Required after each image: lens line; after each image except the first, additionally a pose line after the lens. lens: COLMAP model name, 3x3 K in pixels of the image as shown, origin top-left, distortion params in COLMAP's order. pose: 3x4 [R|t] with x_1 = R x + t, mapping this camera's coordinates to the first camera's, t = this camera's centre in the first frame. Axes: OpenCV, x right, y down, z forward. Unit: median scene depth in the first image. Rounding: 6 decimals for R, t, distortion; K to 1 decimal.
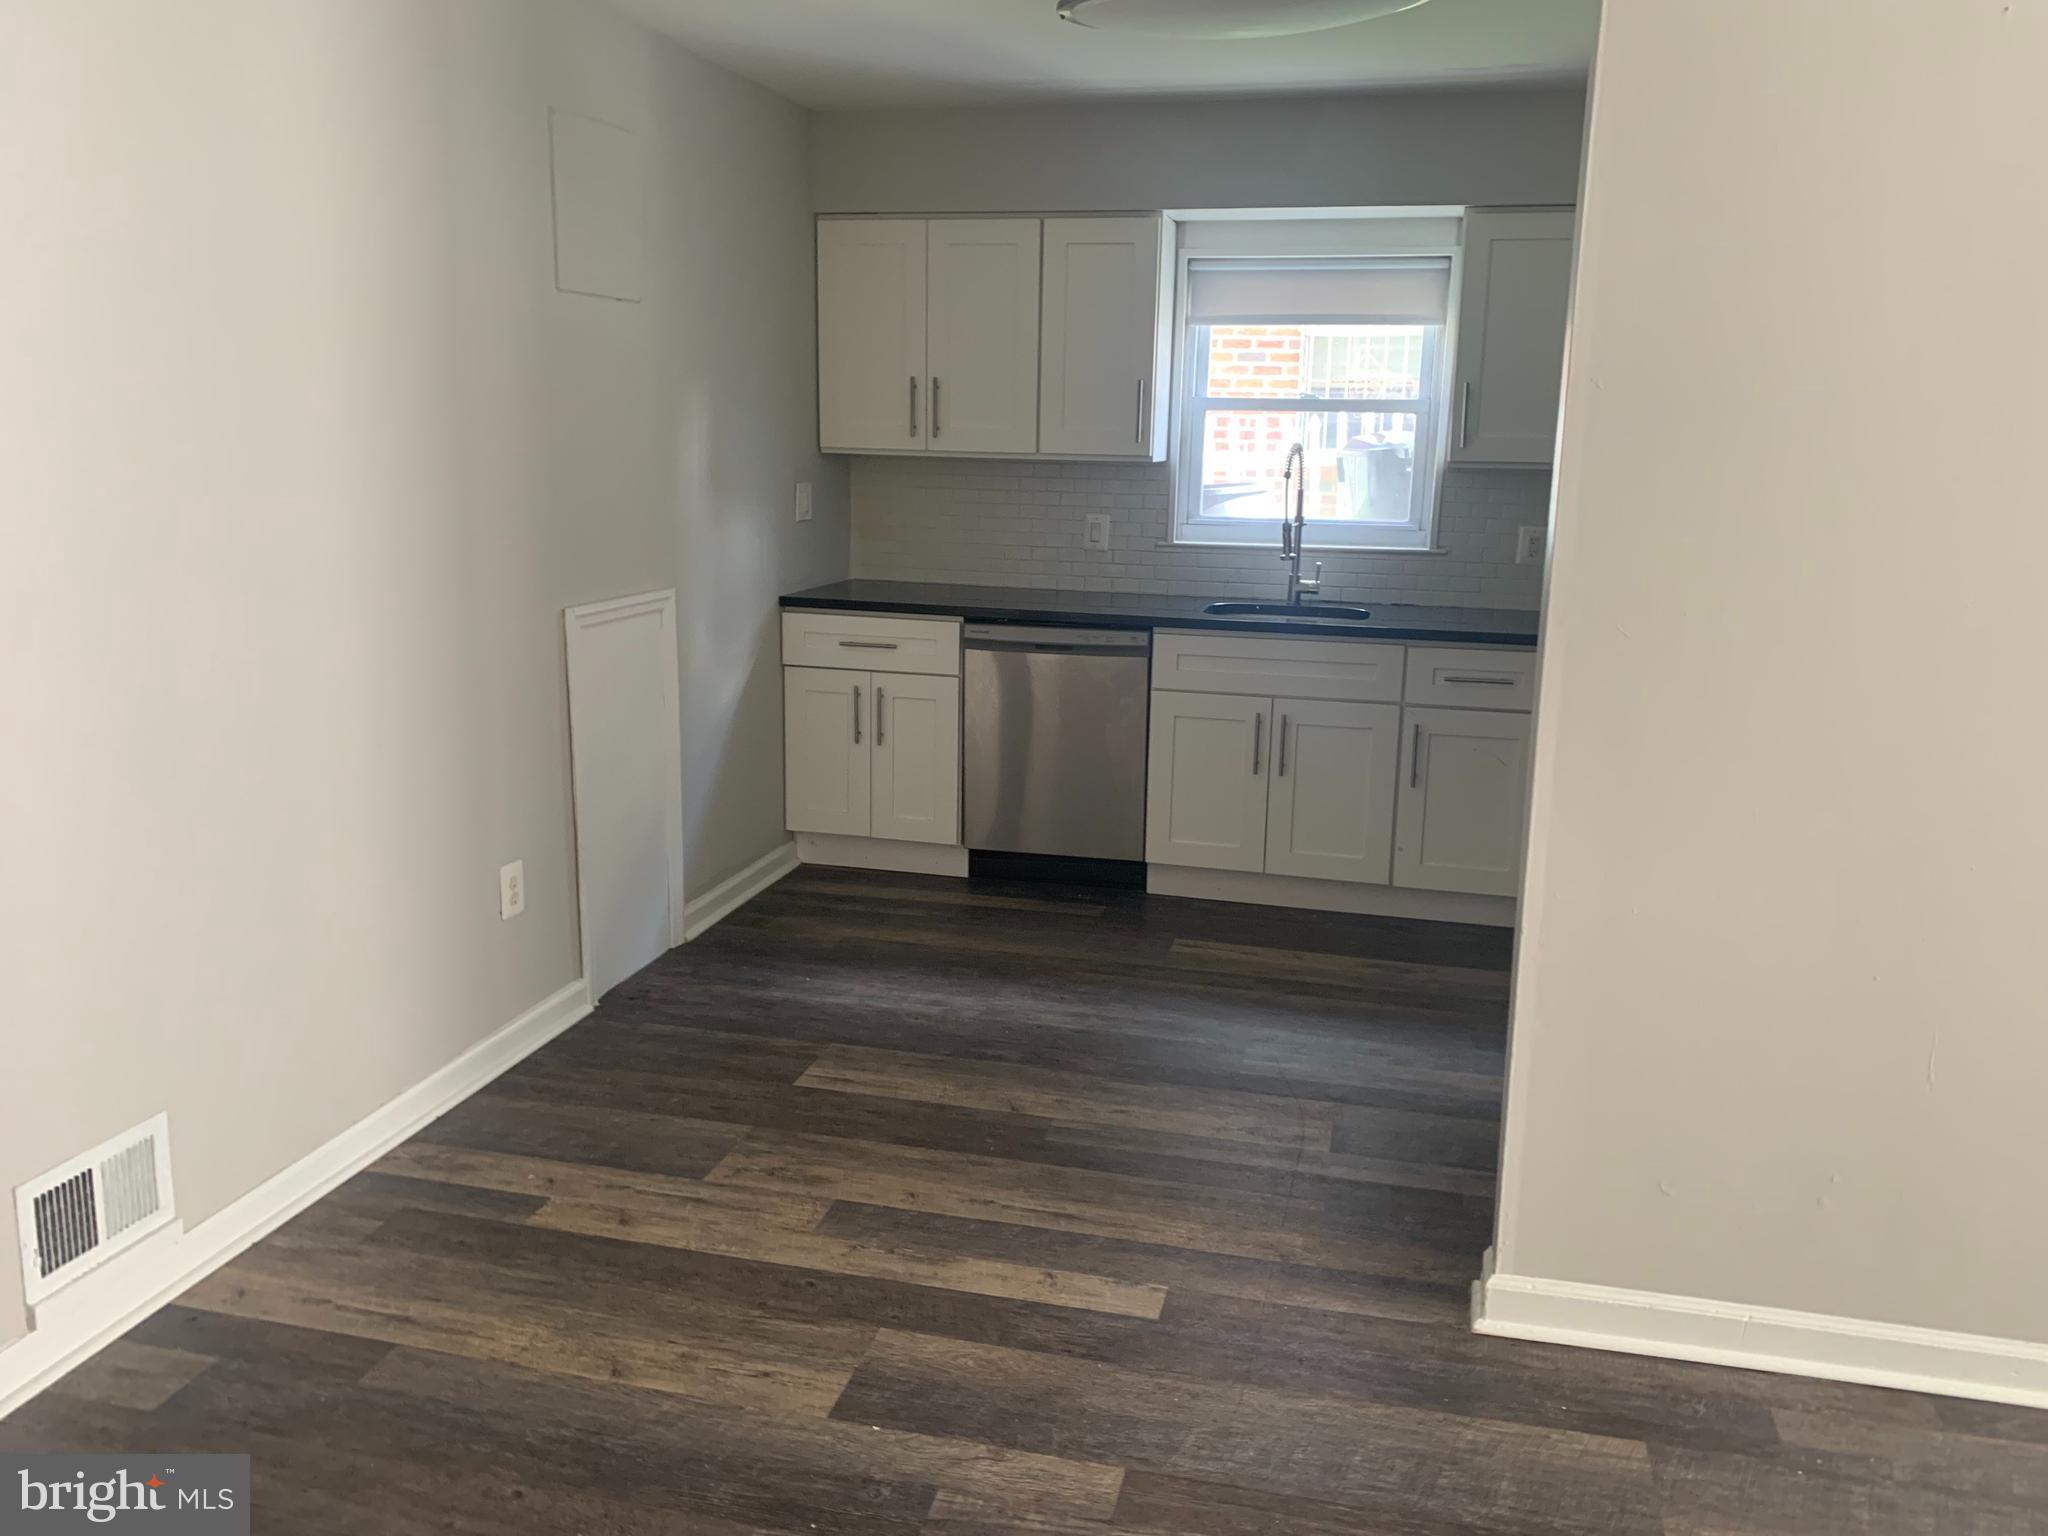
lens RADIAL K [[1557.7, 0, 1055.3], [0, 1557.7, 738.3], [0, 0, 1]] dist [0.153526, -0.298304]
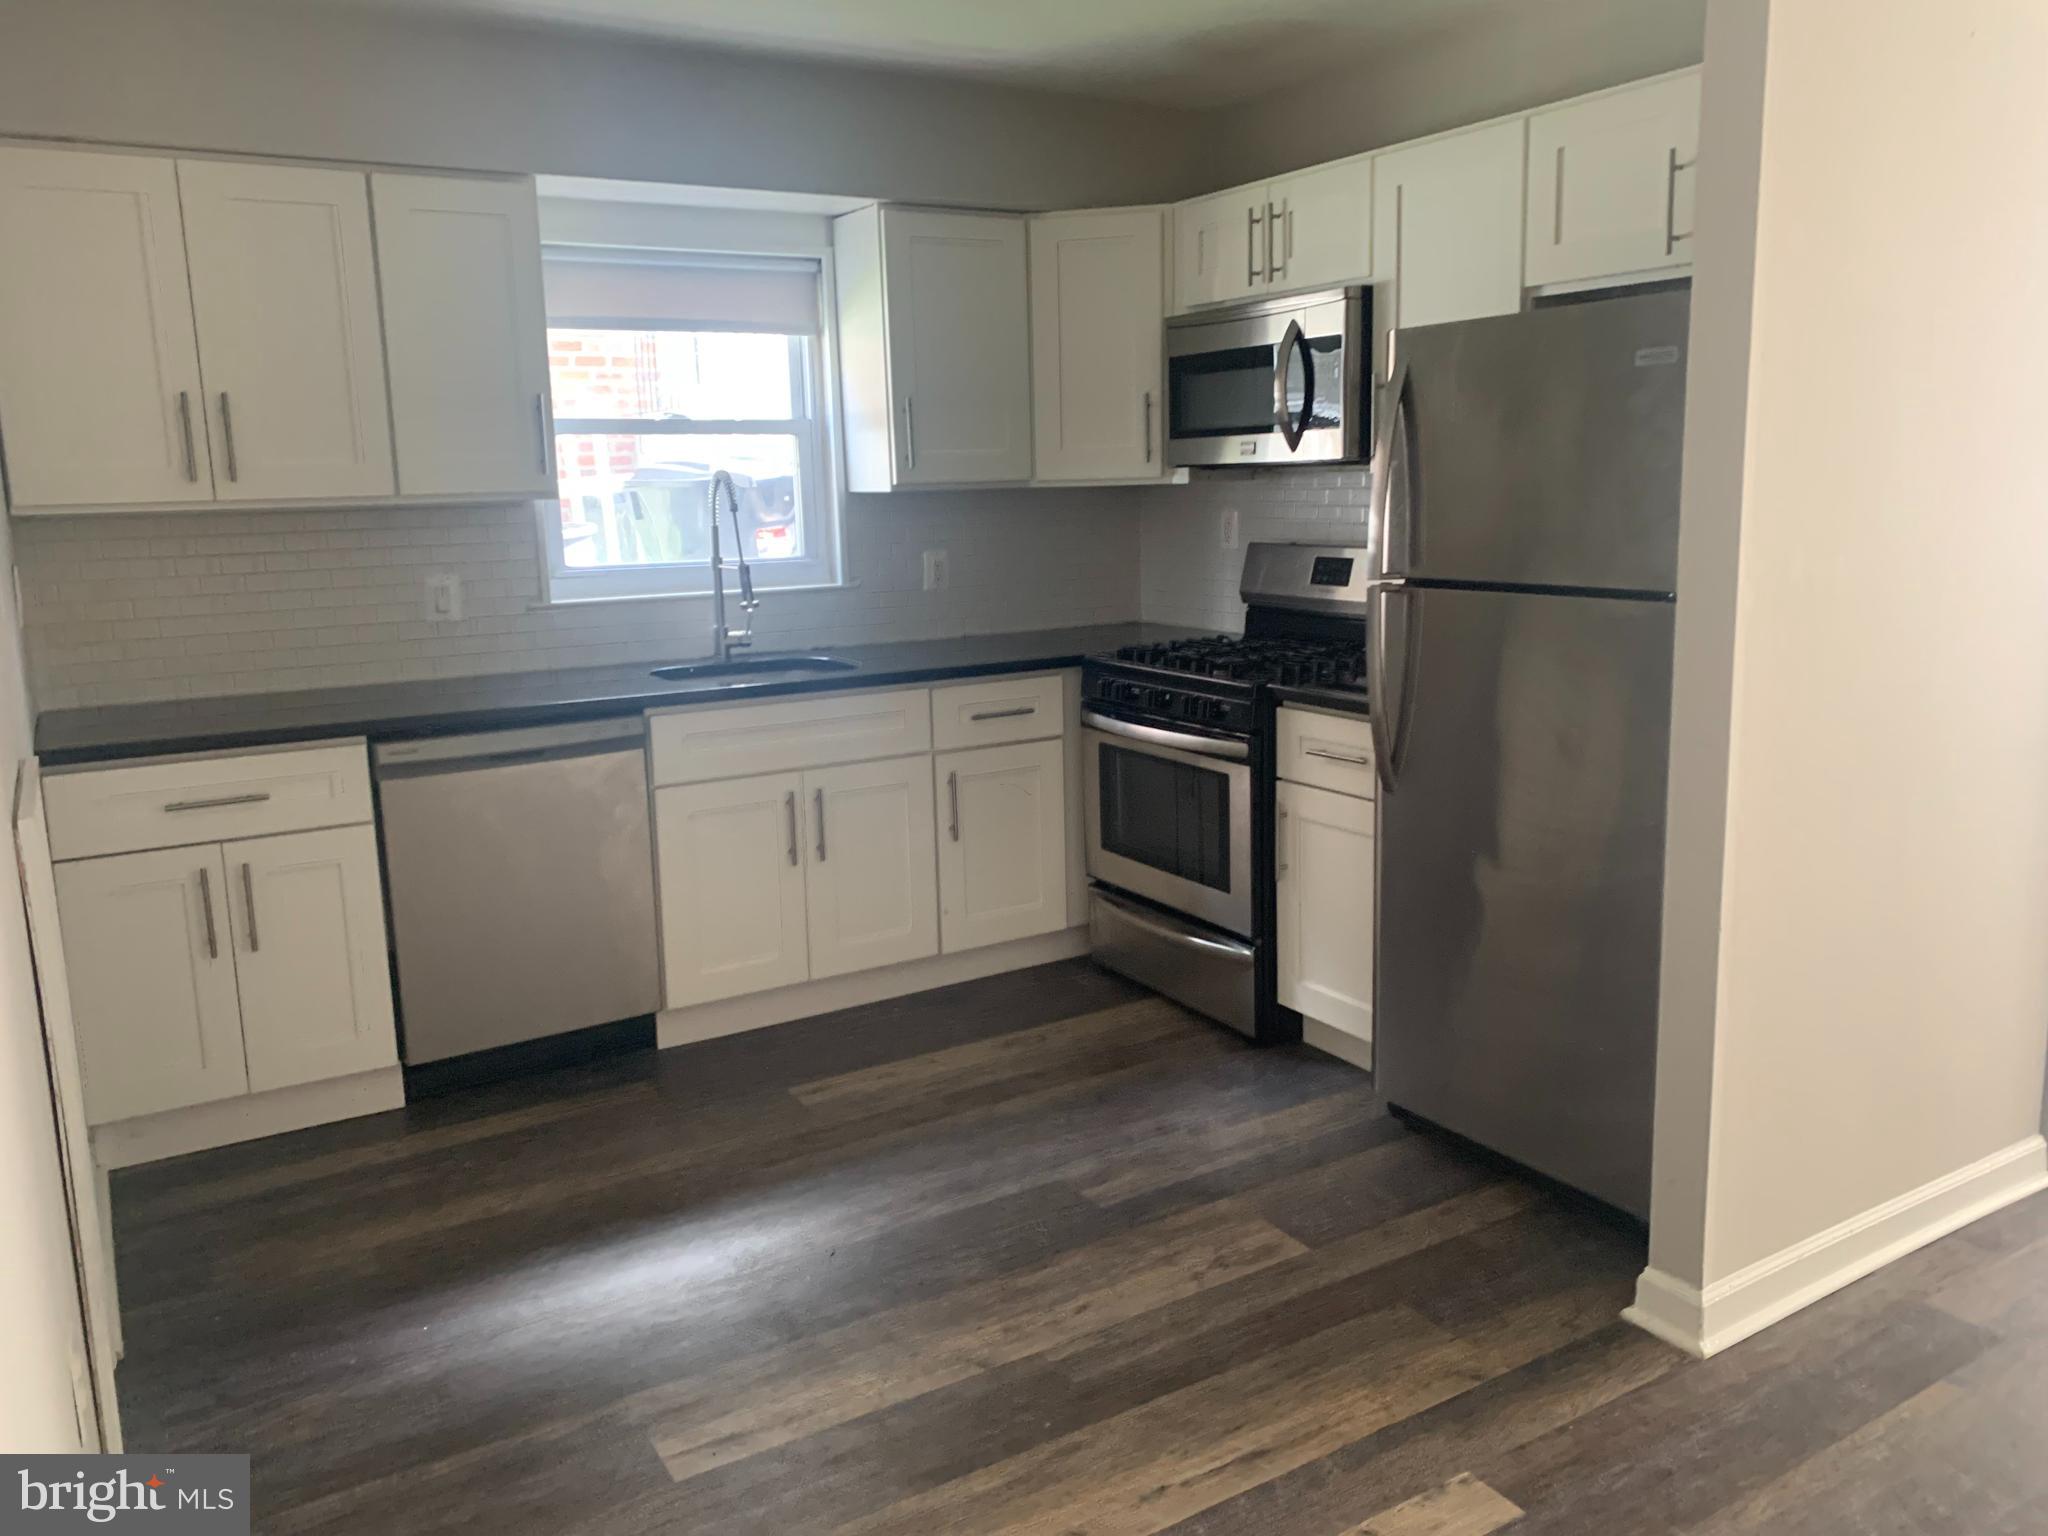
lens RADIAL K [[1557.7, 0, 1055.3], [0, 1557.7, 738.3], [0, 0, 1]] dist [0.153526, -0.298304]
pose [[0.706415, -0.158515, 0.689820, -0.324156], [0.176292, 0.983290, 0.045419, -0.054723], [-0.685492, 0.089525, 0.722555, 0.289733]]
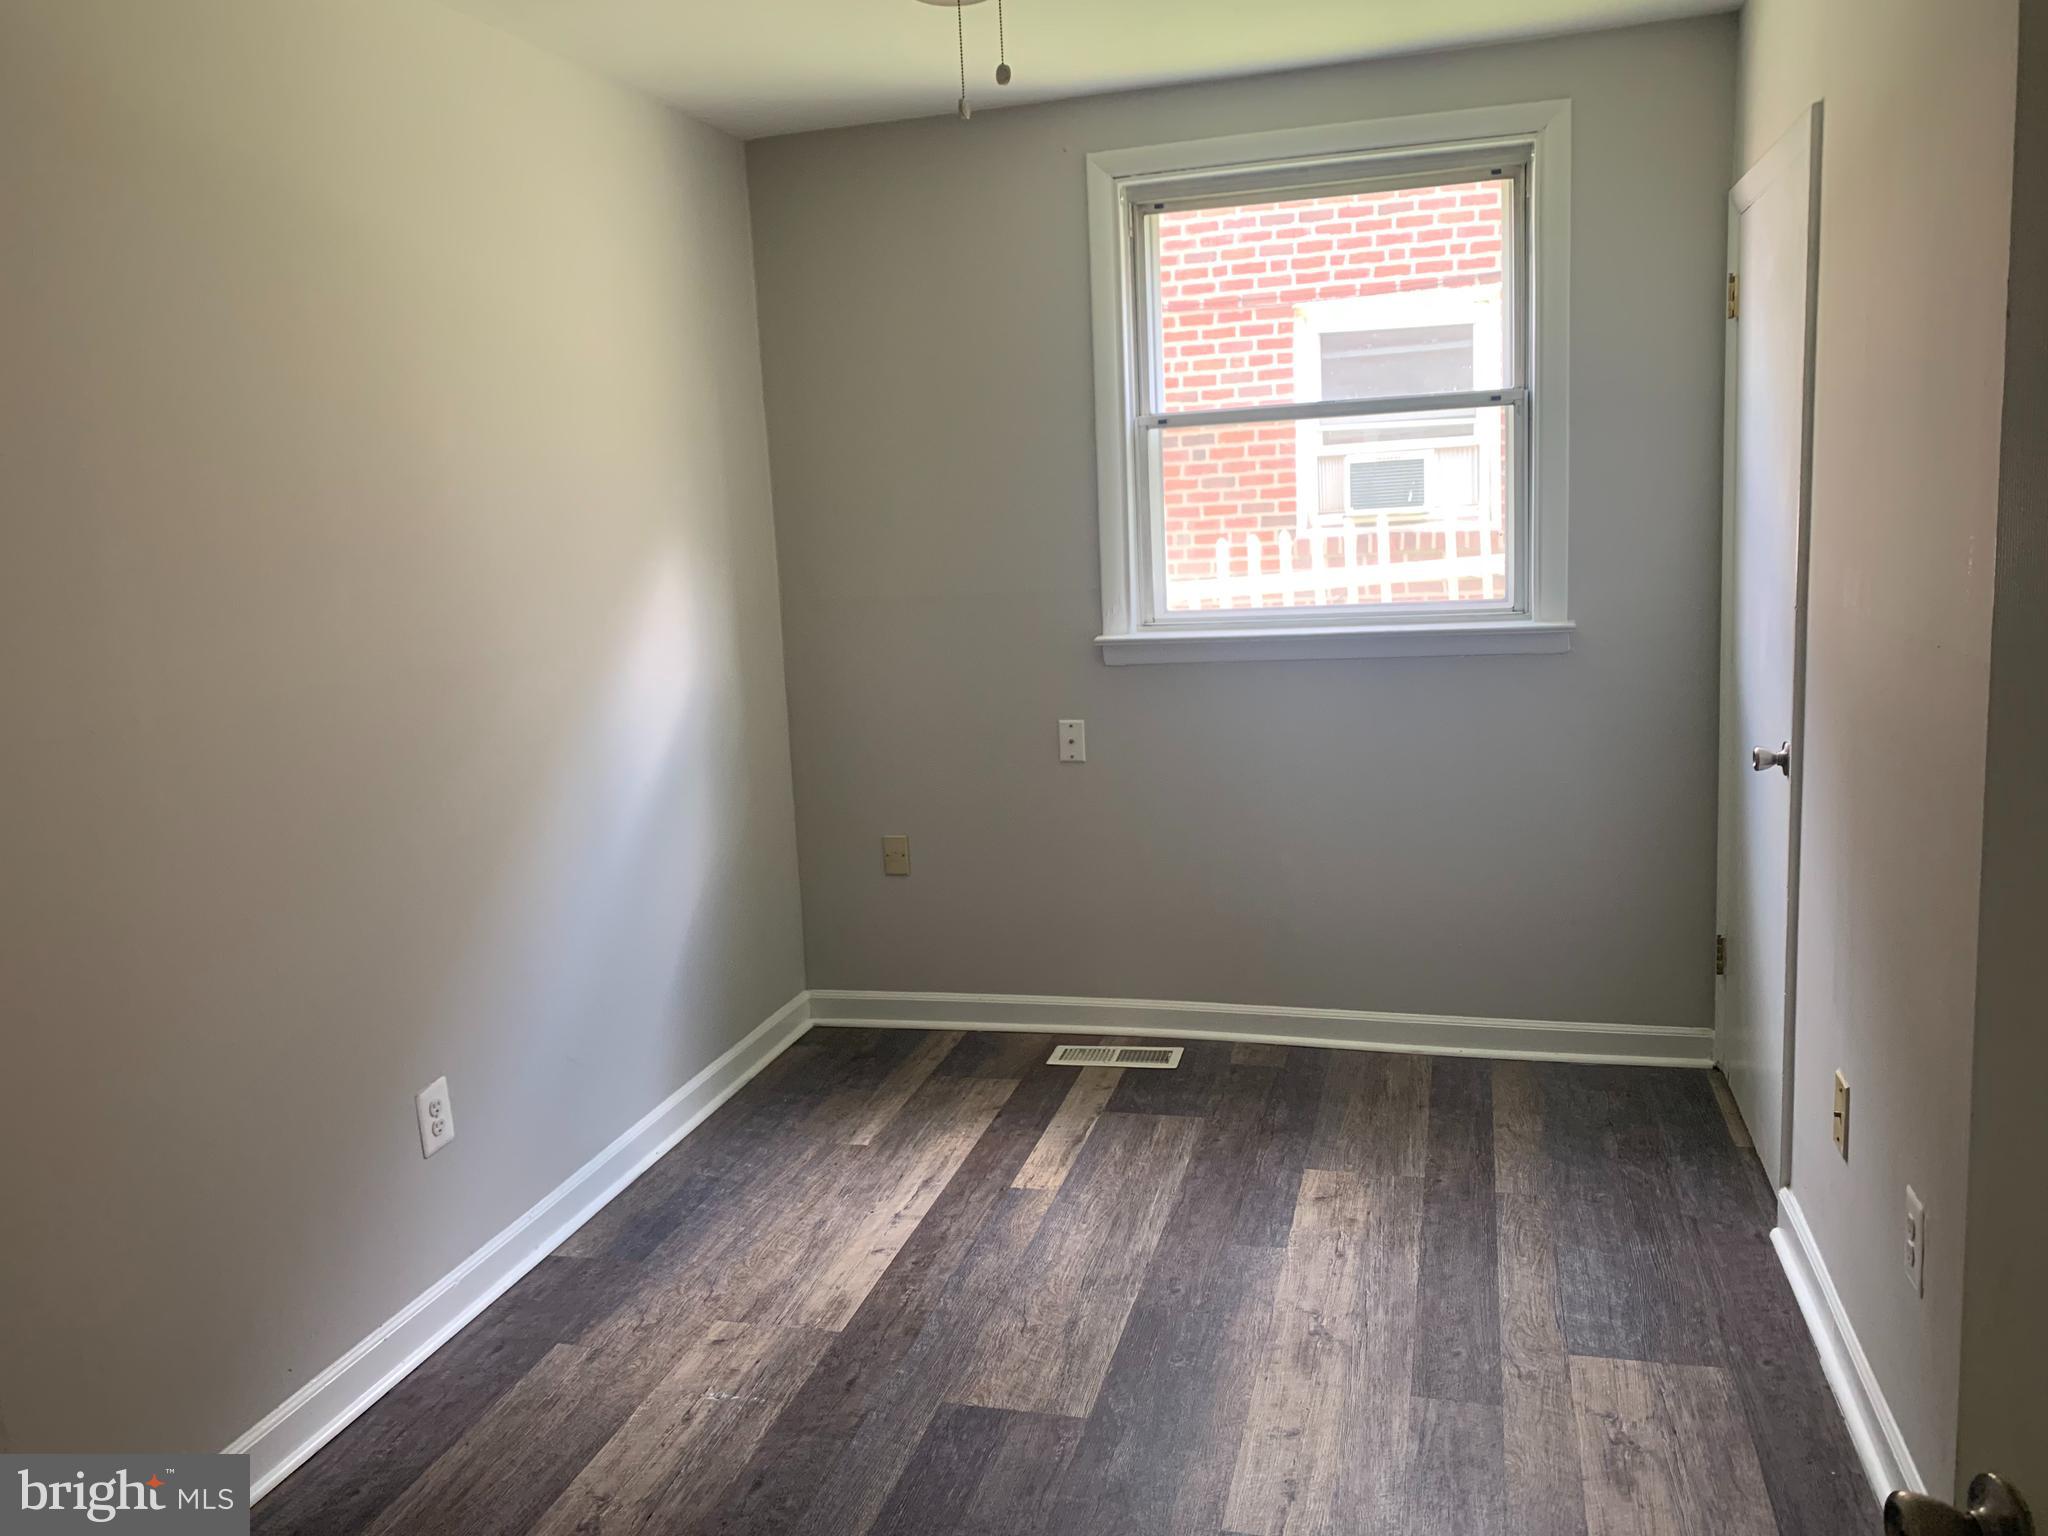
lens RADIAL K [[1557.7, 0, 1055.3], [0, 1557.7, 738.3], [0, 0, 1]] dist [0.153526, -0.298304]
pose [[-0.029439, 0.145255, -0.988956, 0.720628], [-0.144123, 0.978430, 0.147999, -0.170949], [0.989122, 0.146888, -0.007869, 0.948112]]
